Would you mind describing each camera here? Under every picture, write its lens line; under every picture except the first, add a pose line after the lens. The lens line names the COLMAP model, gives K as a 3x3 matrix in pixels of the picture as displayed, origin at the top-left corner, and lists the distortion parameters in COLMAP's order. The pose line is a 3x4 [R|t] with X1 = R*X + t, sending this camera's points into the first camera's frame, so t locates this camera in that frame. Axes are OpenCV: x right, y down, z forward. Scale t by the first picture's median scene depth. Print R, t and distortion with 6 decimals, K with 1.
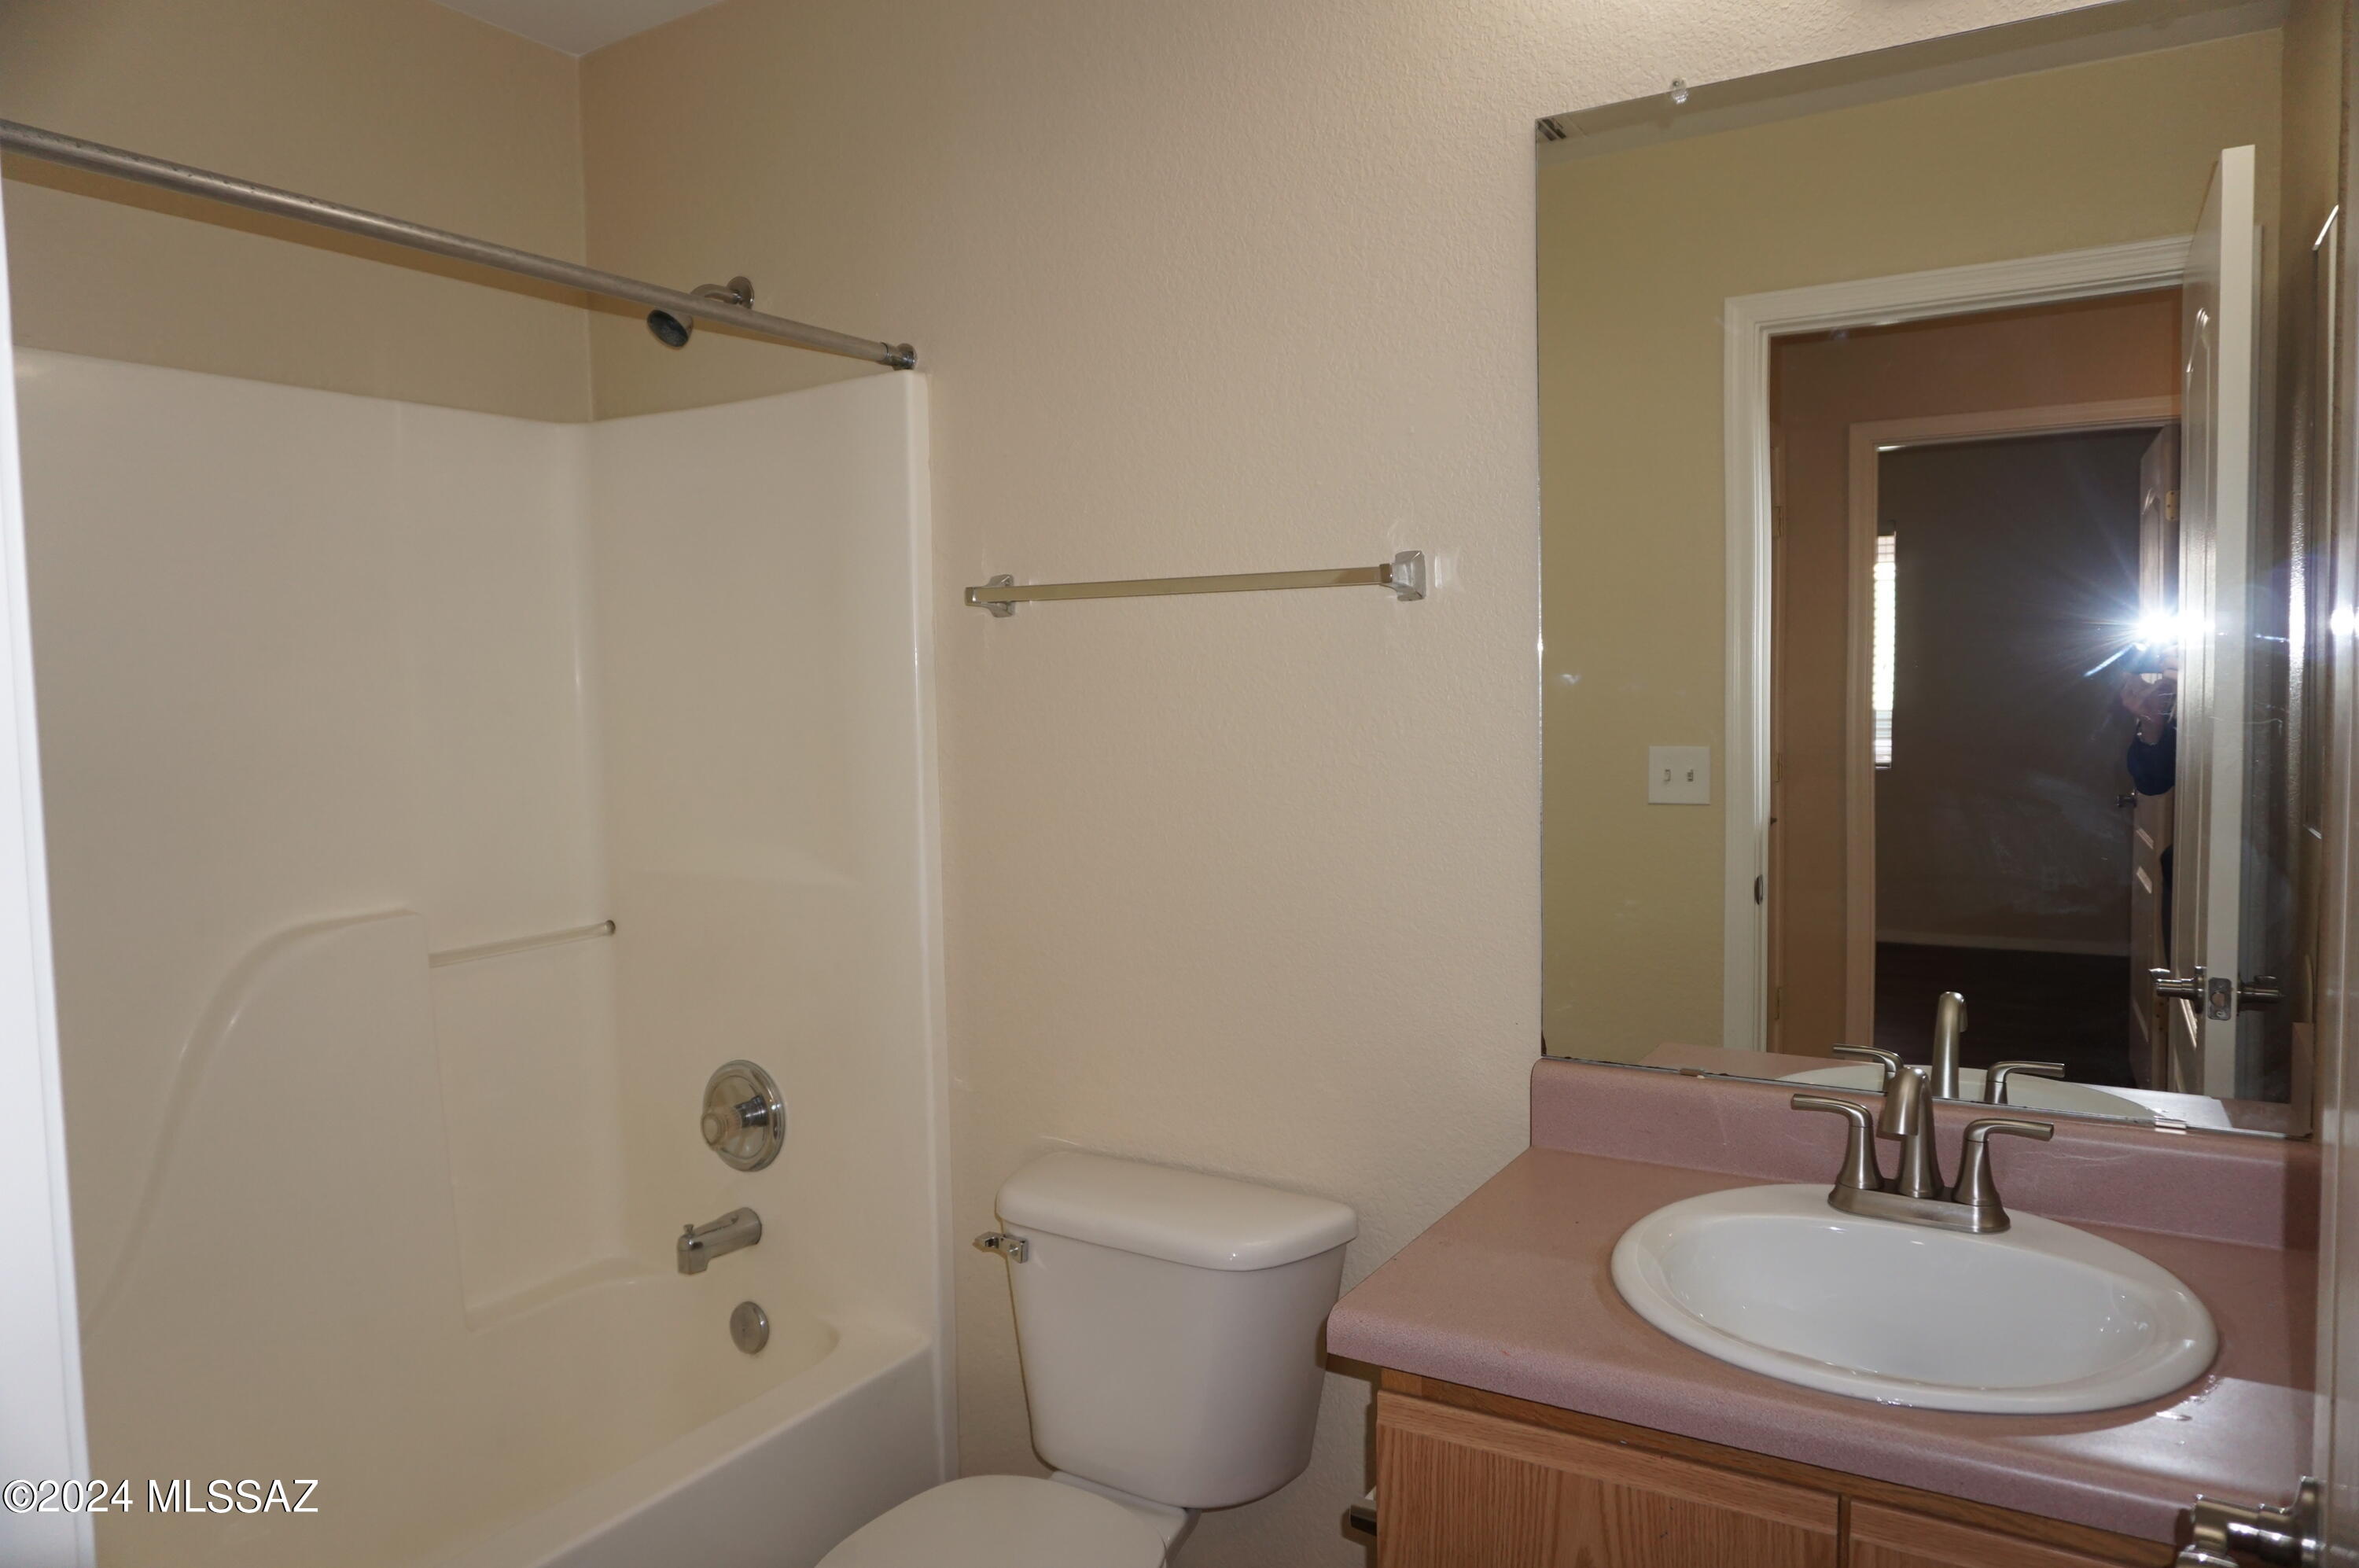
lens RADIAL K [[1600.1, 0, 1172.4], [0, 1600.1, 774.7], [0, 0, 1]] dist [-0.037101, 0.009932]
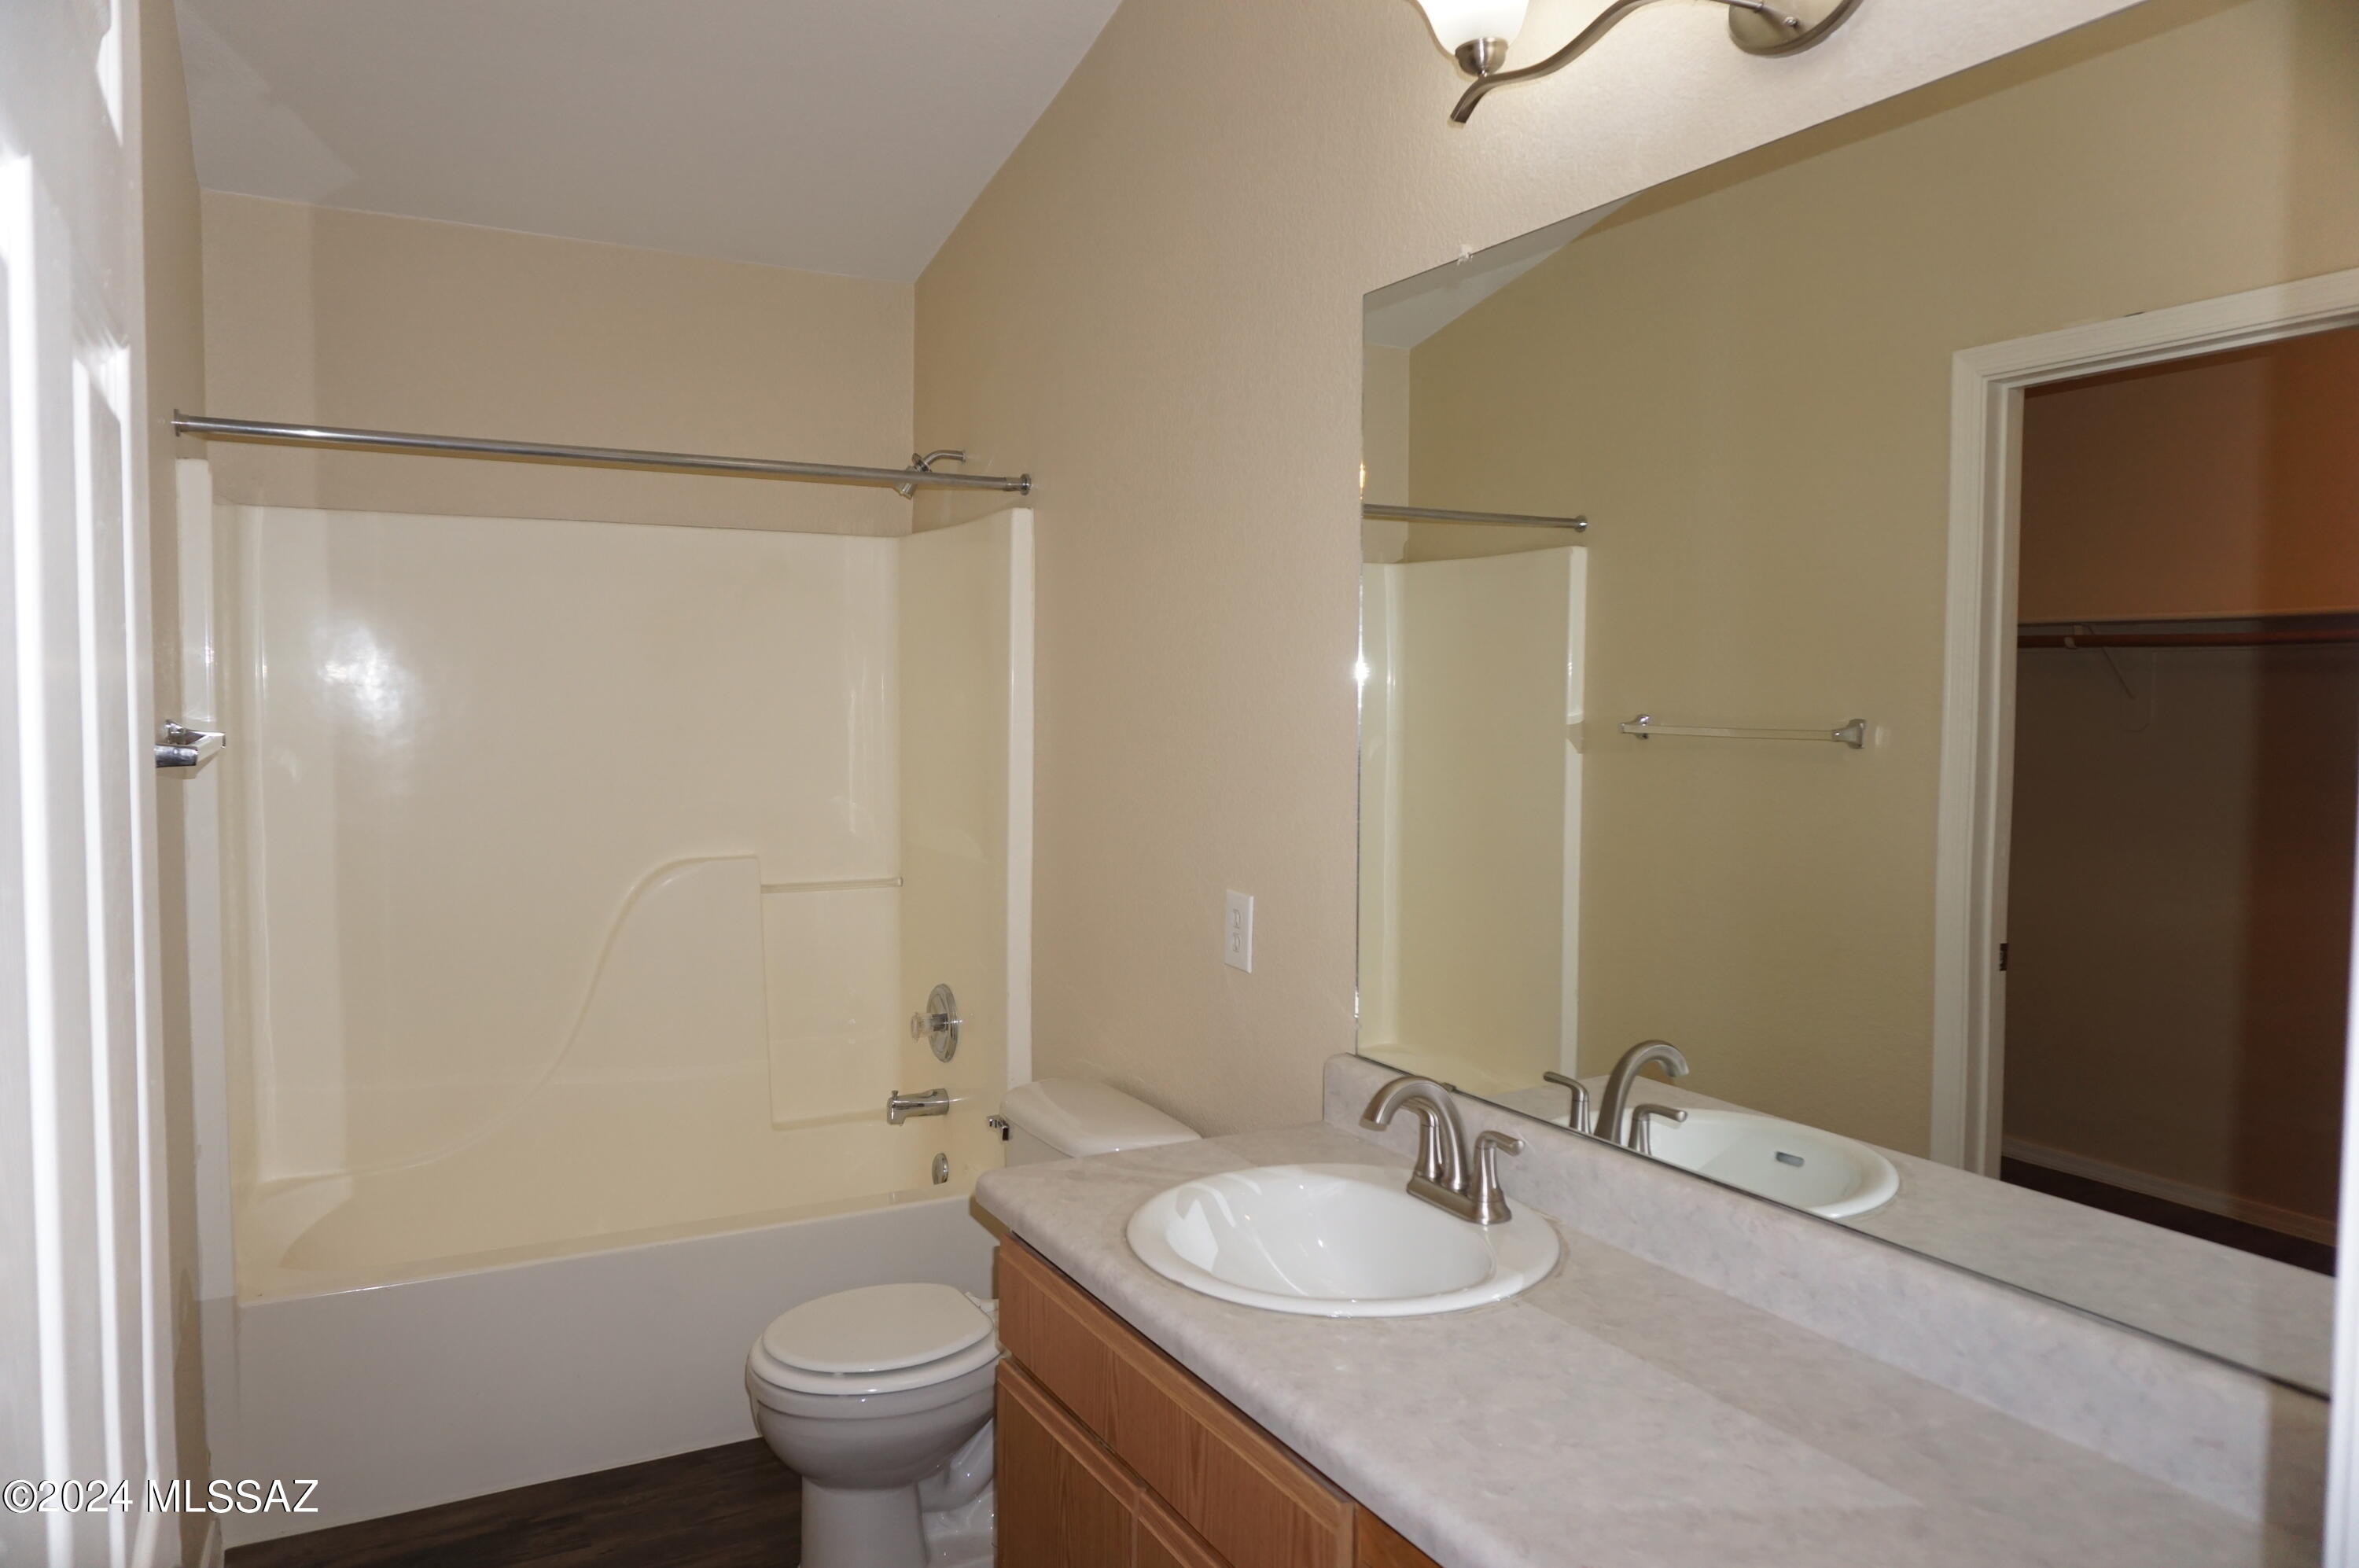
lens RADIAL K [[1600.1, 0, 1198.1], [0, 1600.1, 785.0], [0, 0, 1]] dist [-0.037101, 0.009932]
pose [[0.865314, 0.064004, -0.497127, 0.631578], [-0.057272, 0.997943, 0.028794, -0.049398], [0.497948, 0.003555, 0.867200, -0.115137]]
